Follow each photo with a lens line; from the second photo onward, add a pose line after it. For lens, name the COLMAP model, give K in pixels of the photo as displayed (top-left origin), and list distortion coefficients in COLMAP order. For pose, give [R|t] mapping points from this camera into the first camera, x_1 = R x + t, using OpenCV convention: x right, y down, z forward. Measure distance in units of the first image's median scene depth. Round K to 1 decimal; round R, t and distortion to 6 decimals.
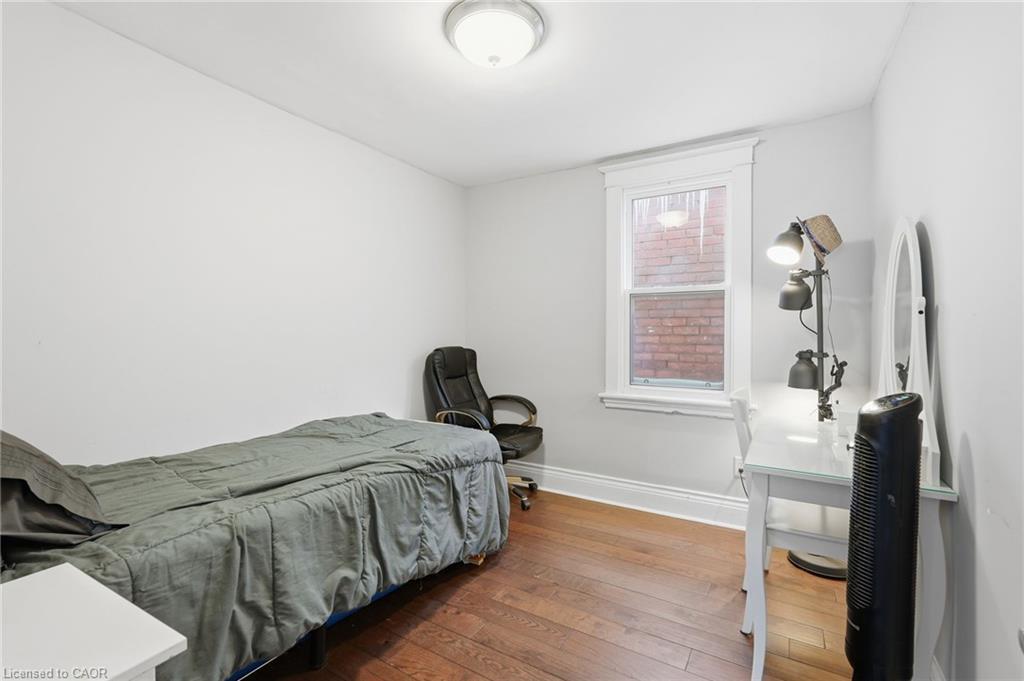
lens RADIAL K [[453.2, 0, 511.3], [0, 453.2, 340.6], [0, 0, 1]] dist [-0.007371, 0.007677]
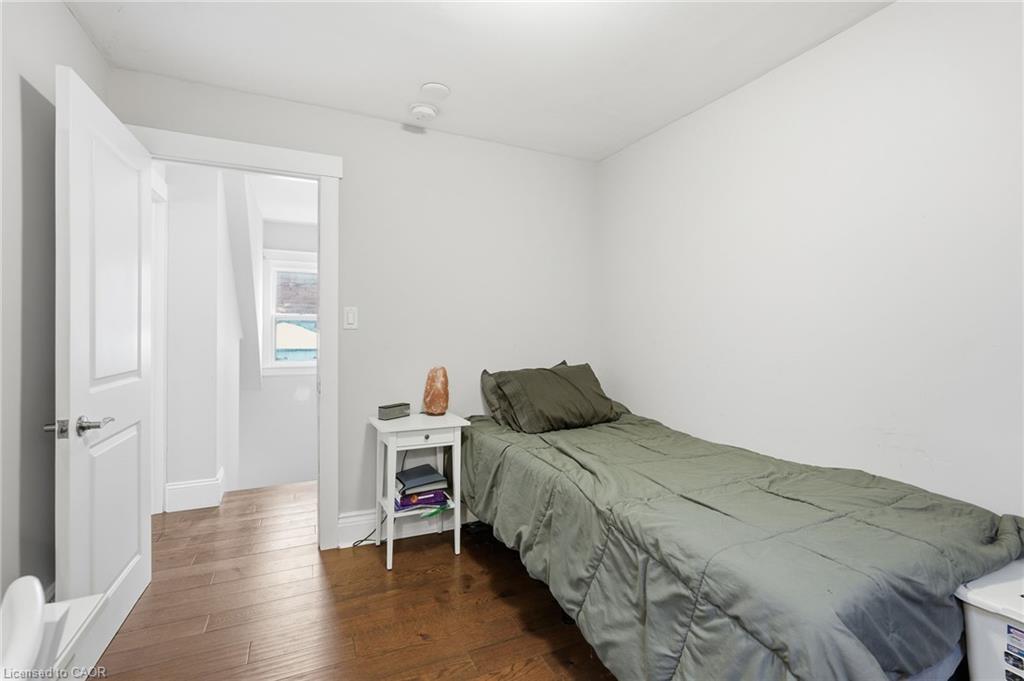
lens RADIAL K [[453.2, 0, 512.0], [0, 453.2, 339.0], [0, 0, 1]] dist [-0.007371, 0.007677]
pose [[-0.573622, -0.002055, -0.819118, 0.455190], [-0.005322, 0.999985, 0.001218, -0.011197], [0.819103, 0.005058, -0.573624, 1.130974]]
